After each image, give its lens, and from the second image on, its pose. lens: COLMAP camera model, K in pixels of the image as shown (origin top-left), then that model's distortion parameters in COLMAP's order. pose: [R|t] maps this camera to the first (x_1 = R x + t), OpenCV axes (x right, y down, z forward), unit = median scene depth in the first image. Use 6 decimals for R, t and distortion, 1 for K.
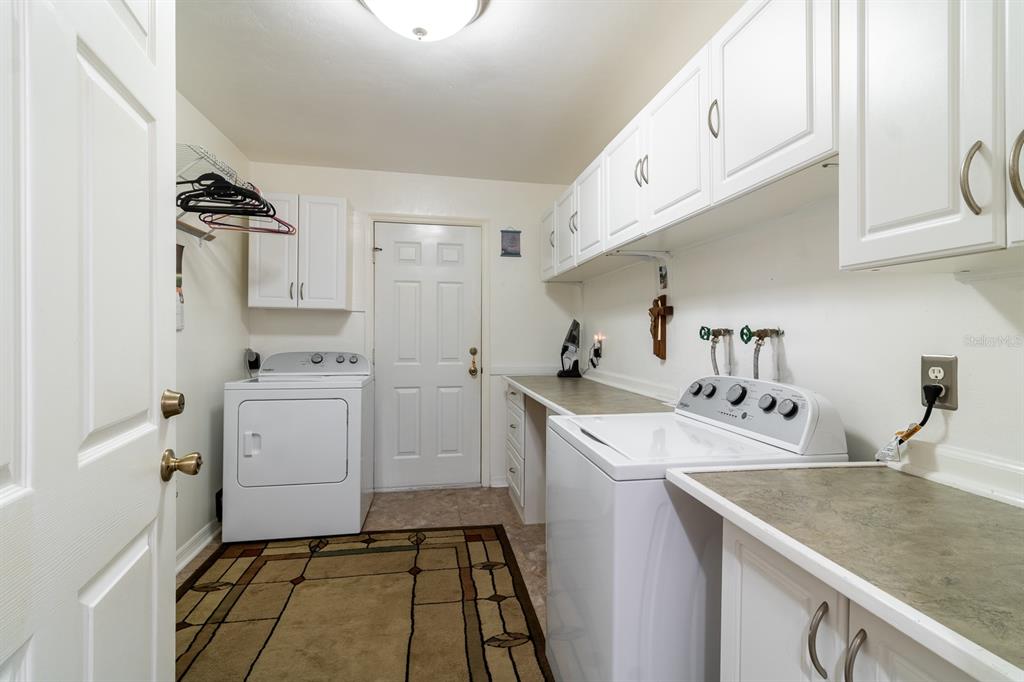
lens RADIAL K [[479.4, 0, 532.4], [0, 479.4, 333.8], [0, 0, 1]] dist [0.002080, 0.000749]
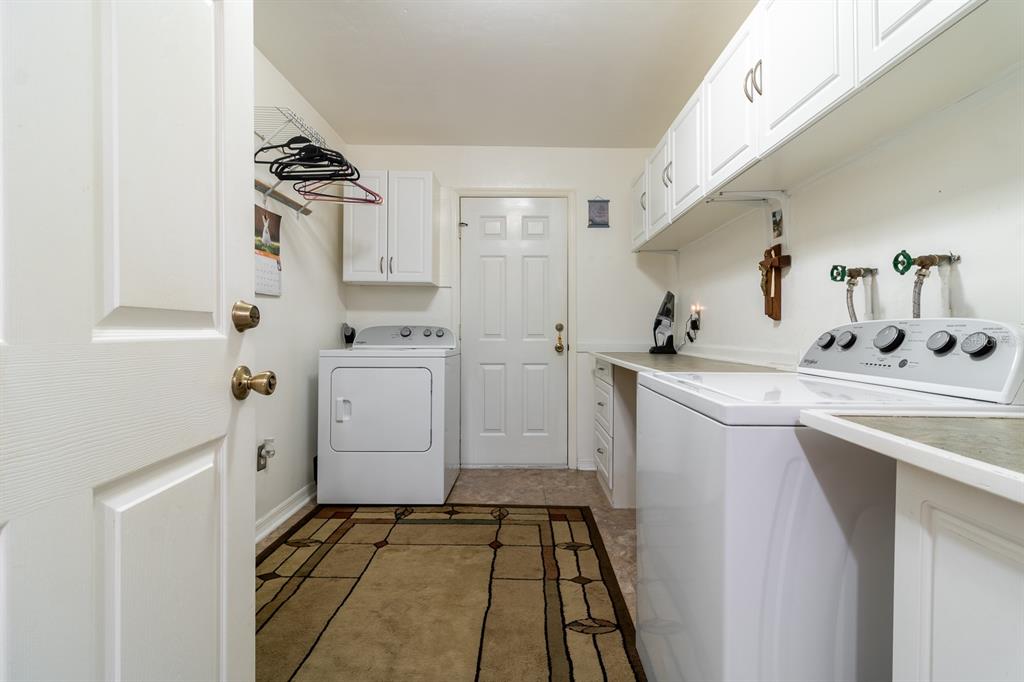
lens RADIAL K [[479.4, 0, 532.4], [0, 479.4, 333.8], [0, 0, 1]] dist [0.002080, 0.000749]
pose [[0.982215, -0.001753, -0.187750, 0.006276], [0.004415, 0.999896, 0.013759, 0.062006], [0.187707, -0.014343, 0.982120, 0.083399]]
